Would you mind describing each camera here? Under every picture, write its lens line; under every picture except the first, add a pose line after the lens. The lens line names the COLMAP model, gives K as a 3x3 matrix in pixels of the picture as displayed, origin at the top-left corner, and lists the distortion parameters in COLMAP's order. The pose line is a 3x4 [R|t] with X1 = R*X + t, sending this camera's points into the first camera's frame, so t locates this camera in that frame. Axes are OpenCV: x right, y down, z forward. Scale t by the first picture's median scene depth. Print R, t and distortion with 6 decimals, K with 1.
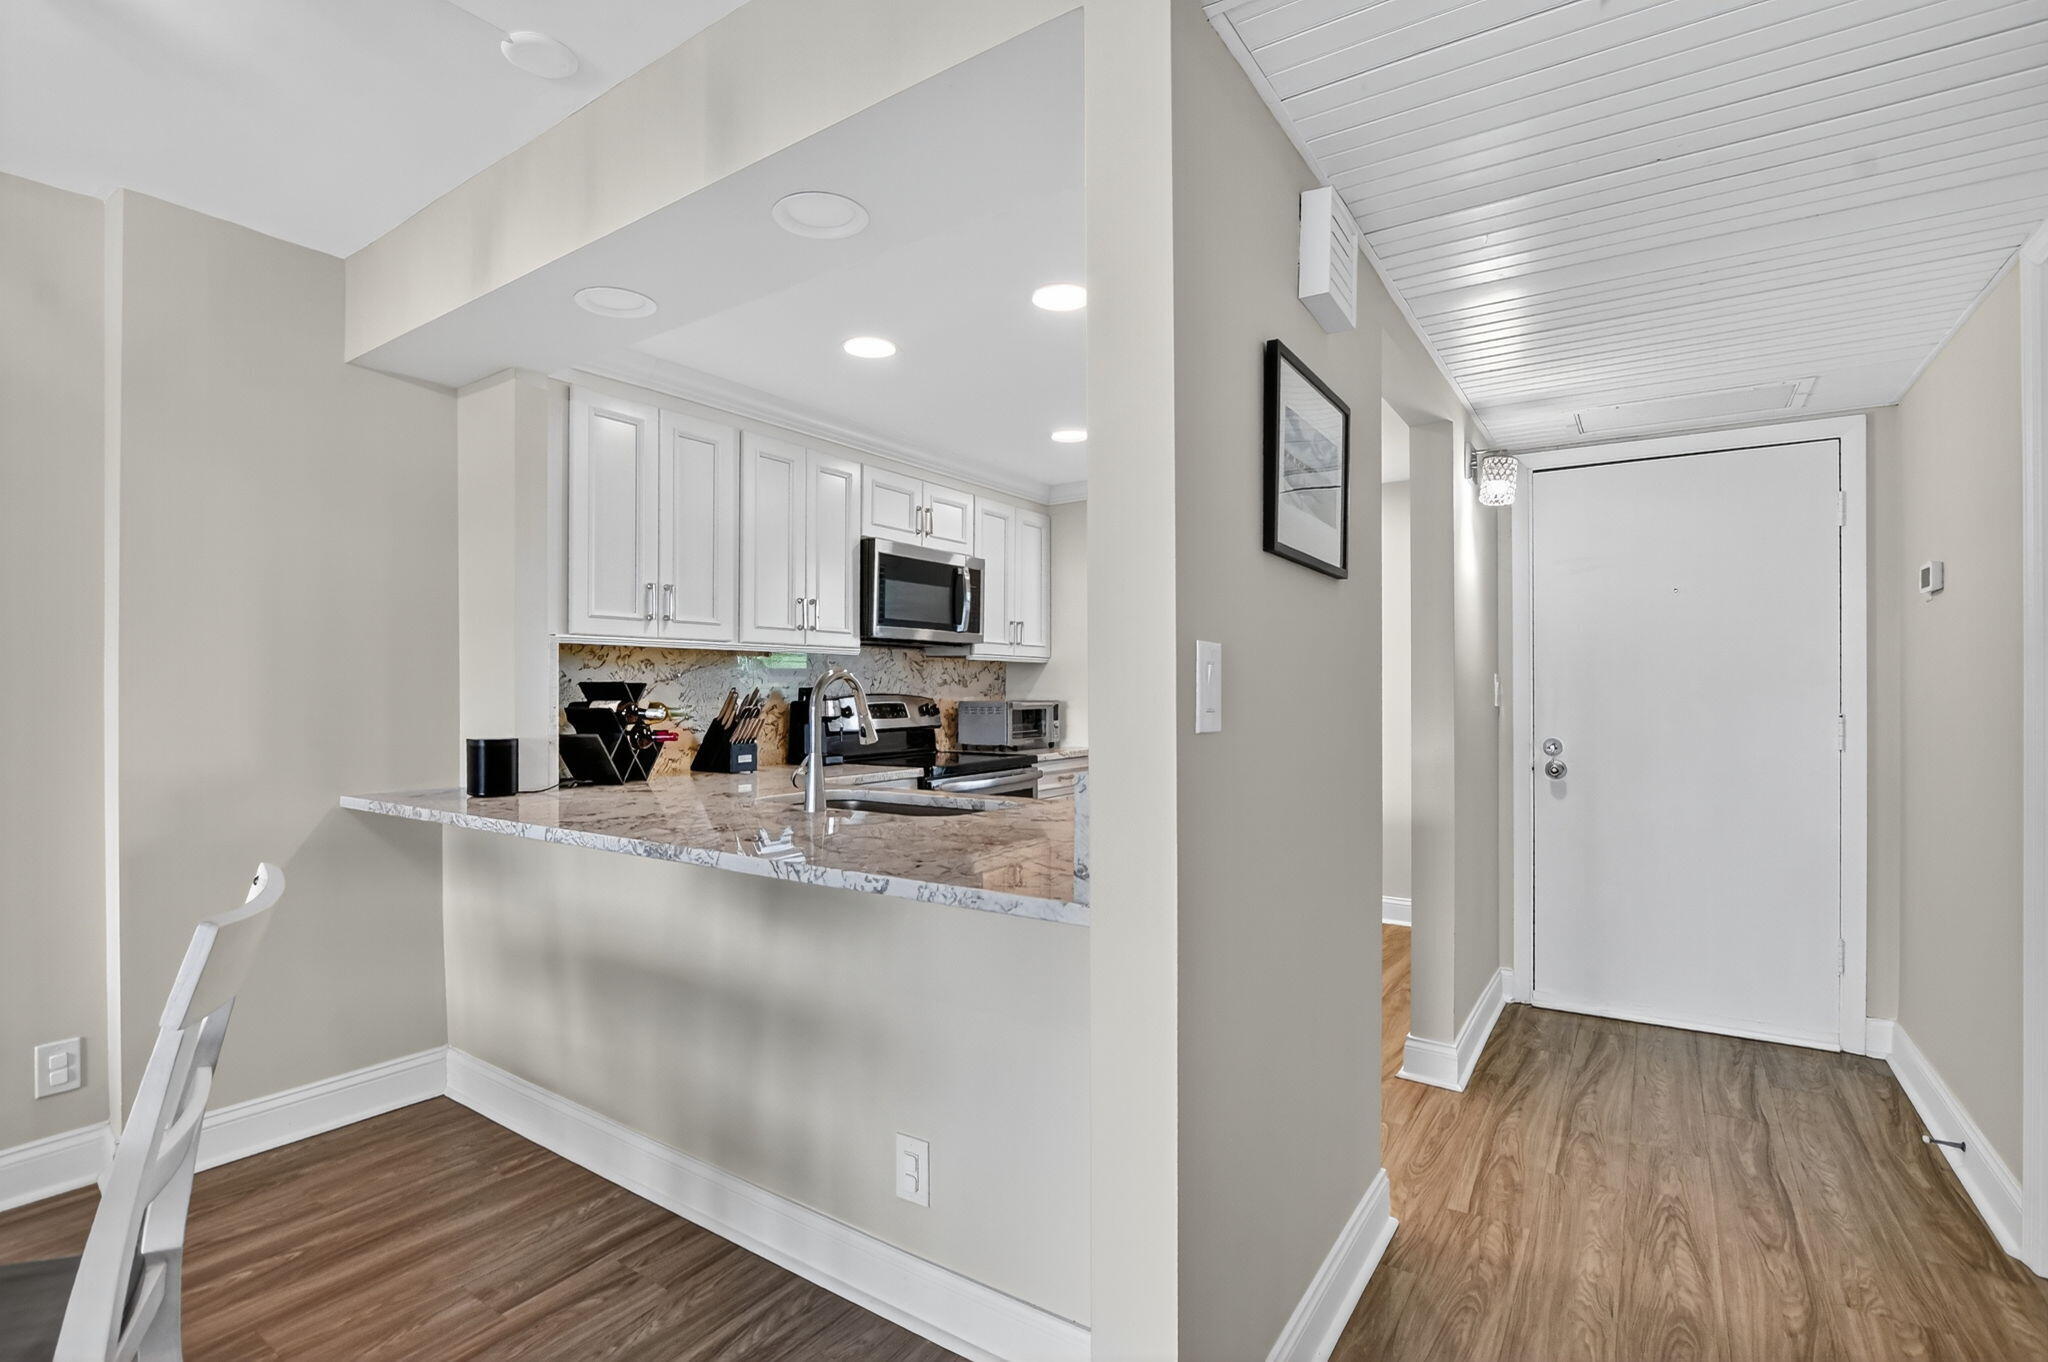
lens RADIAL K [[907.8, 0, 1029.8], [0, 907.8, 689.3], [0, 0, 1]] dist [-0.030872, 0.003286]
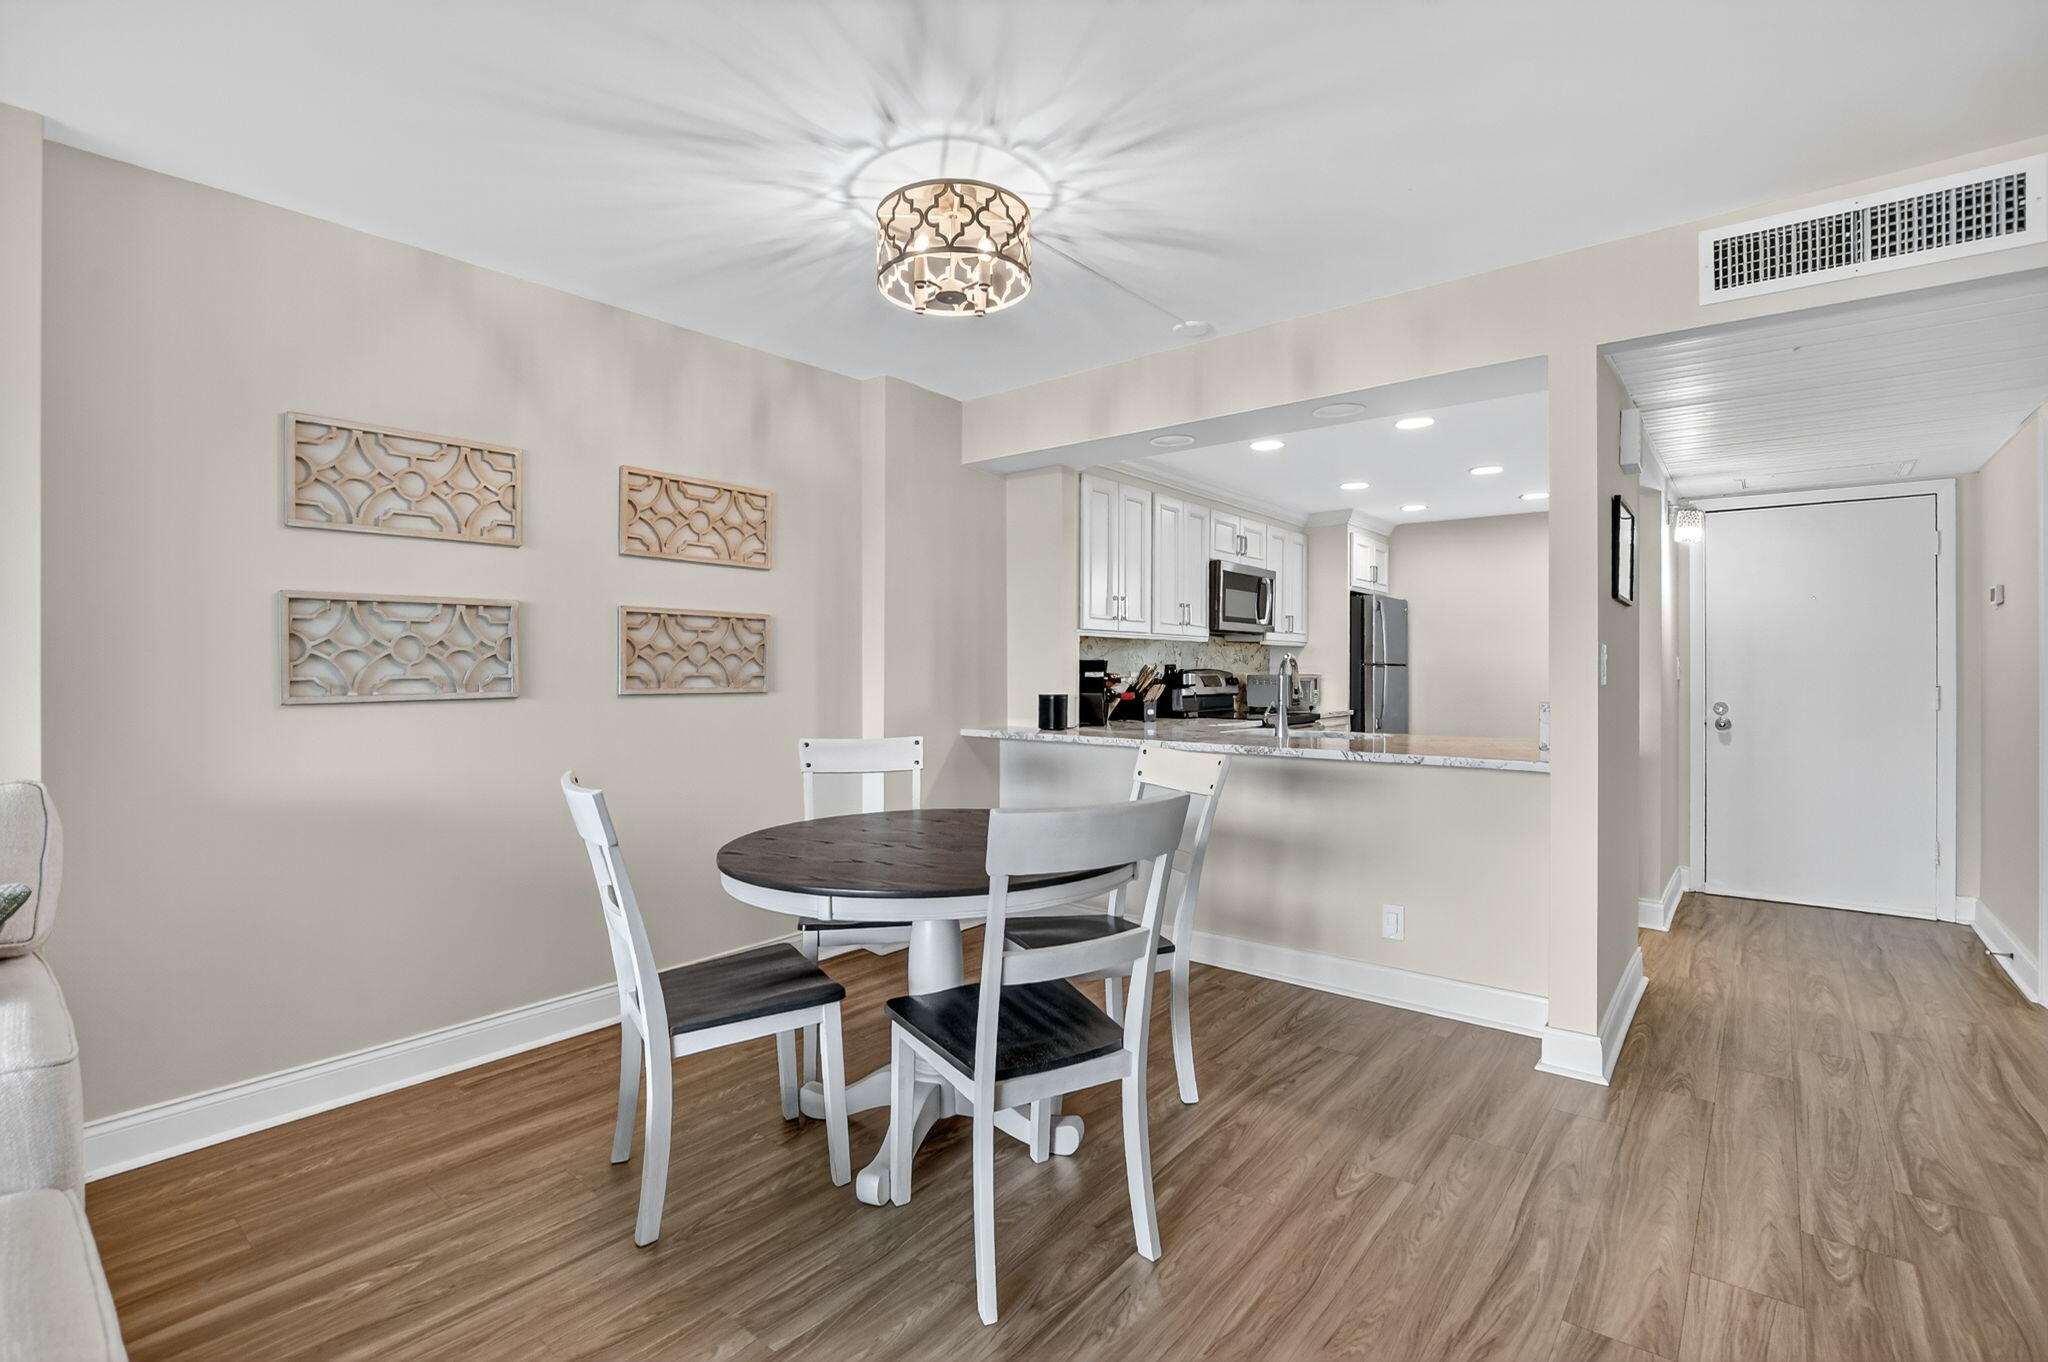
lens RADIAL K [[907.8, 0, 1021.0], [0, 907.8, 663.4], [0, 0, 1]] dist [-0.030872, 0.003286]
pose [[0.995958, 0.003684, -0.089748, -0.404532], [-0.003897, 0.999990, -0.002193, 0.001452], [0.089739, 0.002534, 0.995962, -0.515529]]
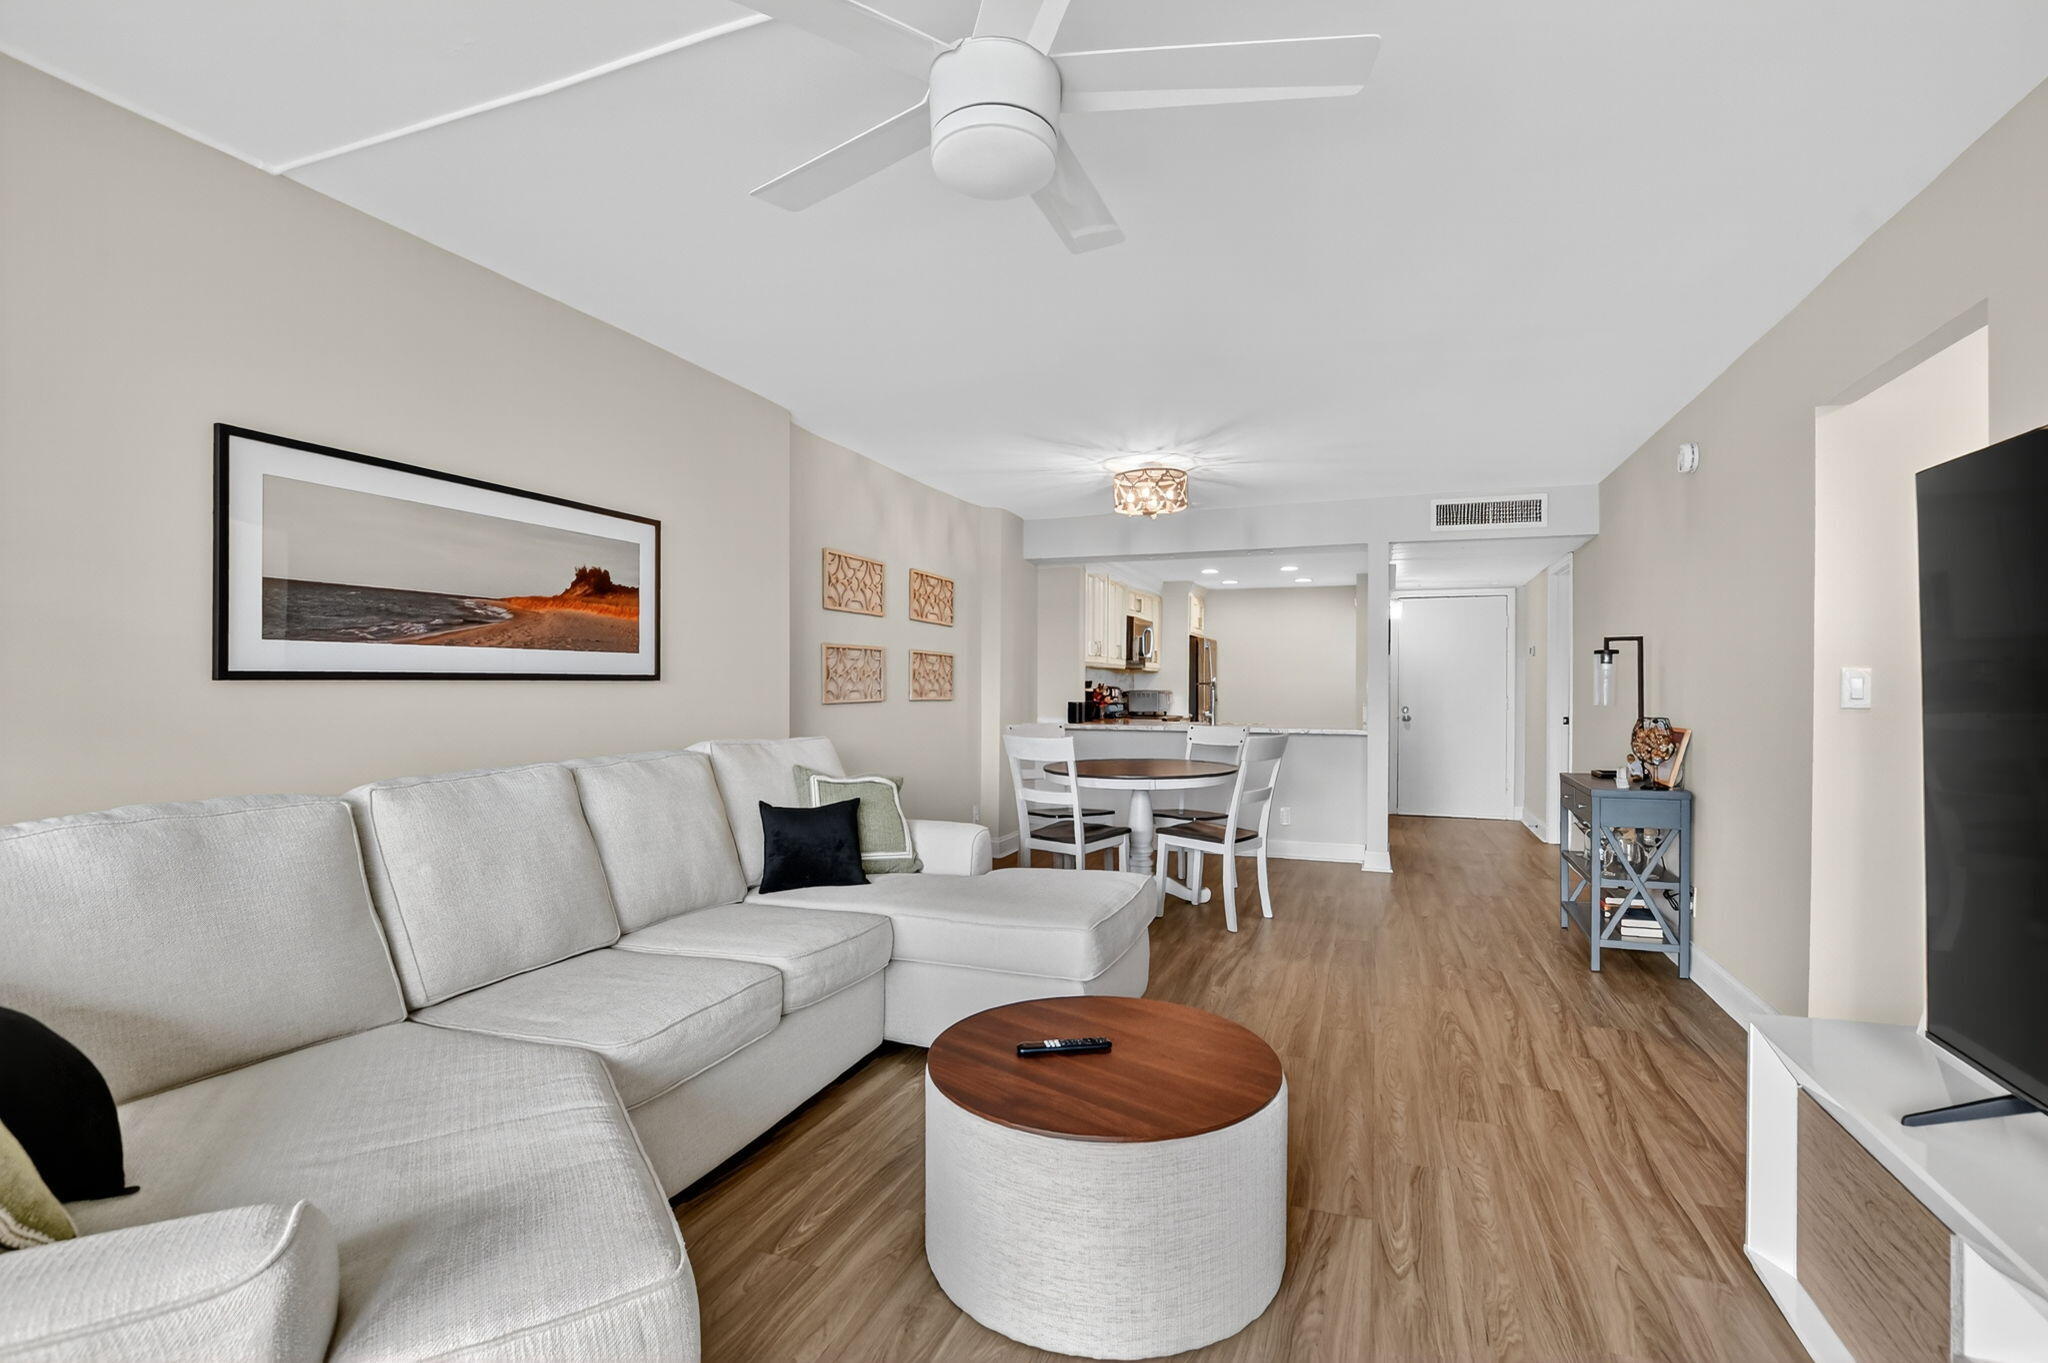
lens RADIAL K [[907.8, 0, 1004.9], [0, 907.8, 685.9], [0, 0, 1]] dist [-0.030872, 0.003286]
pose [[0.976525, 0.007195, 0.215283, -1.082568], [-0.007736, 0.999969, 0.001671, 0.003653], [-0.215265, -0.003298, 0.976550, -1.251663]]
